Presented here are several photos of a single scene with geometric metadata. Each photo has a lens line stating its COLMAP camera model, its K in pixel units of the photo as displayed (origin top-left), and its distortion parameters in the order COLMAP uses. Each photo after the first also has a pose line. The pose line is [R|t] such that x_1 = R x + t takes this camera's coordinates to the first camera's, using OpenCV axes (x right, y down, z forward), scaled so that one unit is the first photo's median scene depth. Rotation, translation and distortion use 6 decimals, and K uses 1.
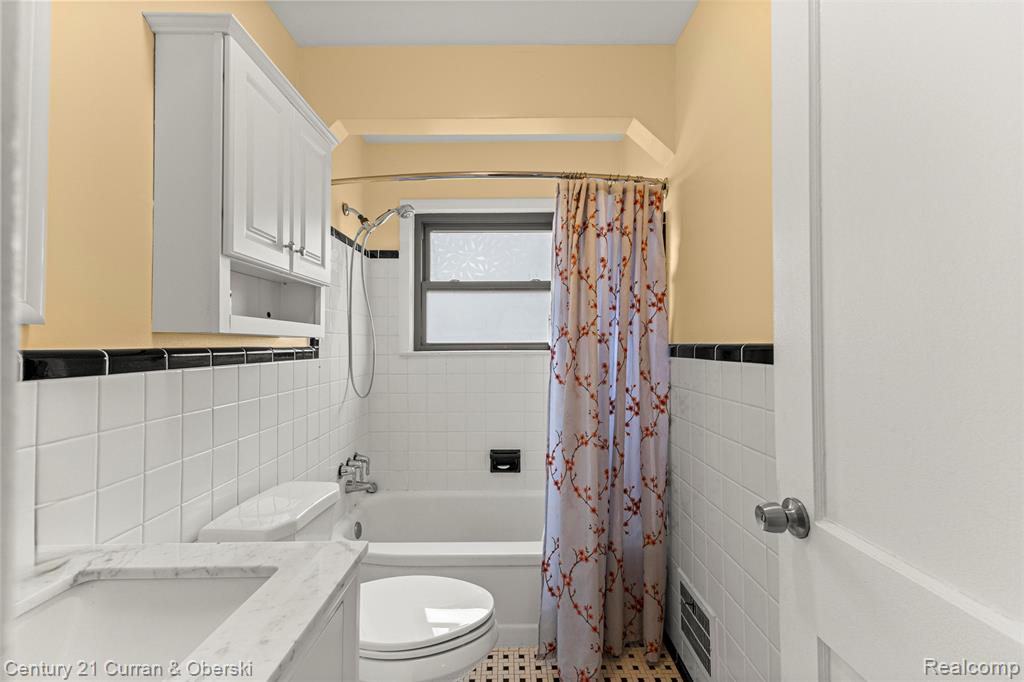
lens RADIAL K [[439.4, 0, 510.2], [0, 439.4, 337.5], [0, 0, 1]] dist [0.007360, 0.000002]
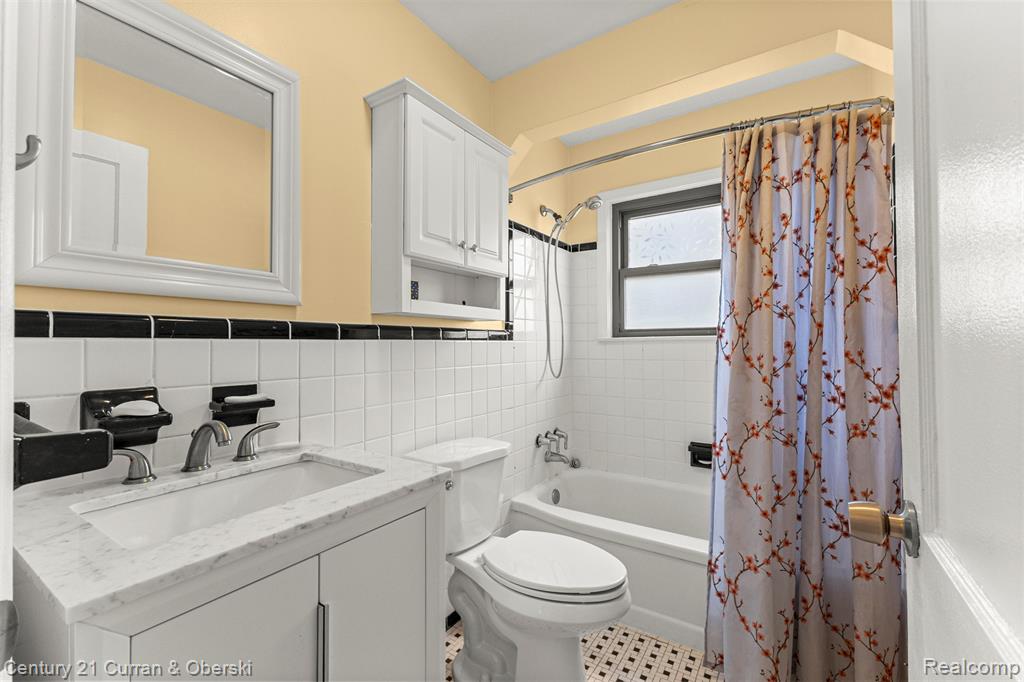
lens RADIAL K [[431.2, 0, 509.0], [0, 431.2, 336.6], [0, 0, 1]] dist [0.000416, 0.000311]
pose [[0.835540, -0.008933, -0.549357, 0.218528], [0.011149, 0.999938, 0.000696, 0.041857], [0.549317, -0.006706, 0.835587, 0.035440]]
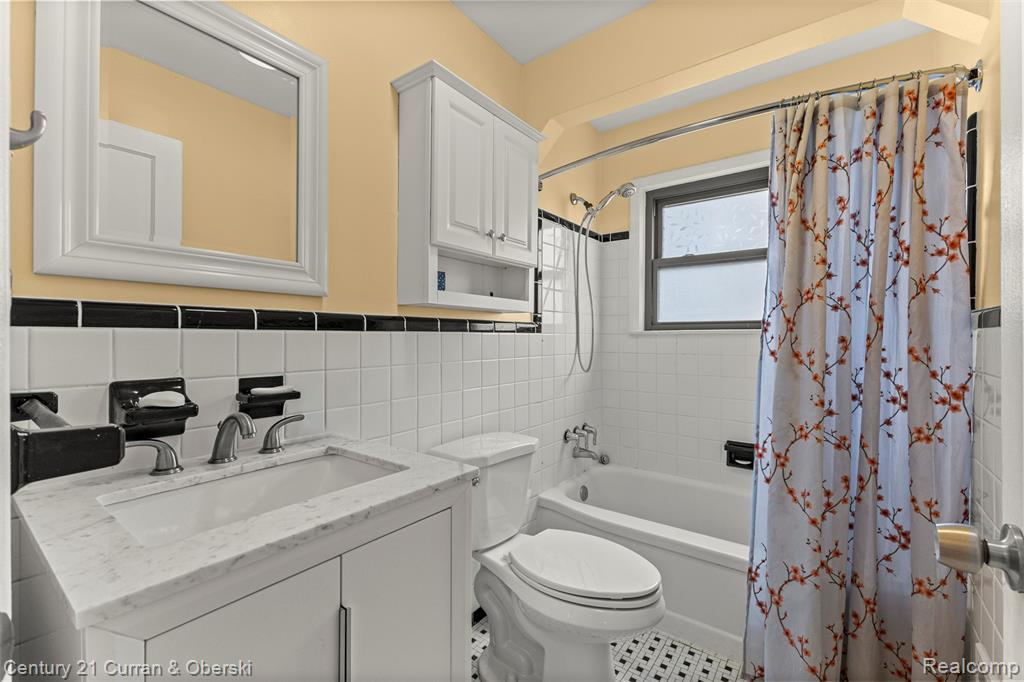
lens RADIAL K [[431.5, 0, 509.9], [0, 431.5, 336.1], [0, 0, 1]] dist [0.001392, -0.000764]
pose [[0.801478, 0.006093, -0.597993, 0.197021], [0.004973, 0.999846, 0.016852, 0.041632], [0.598003, -0.016480, 0.801324, 0.058317]]
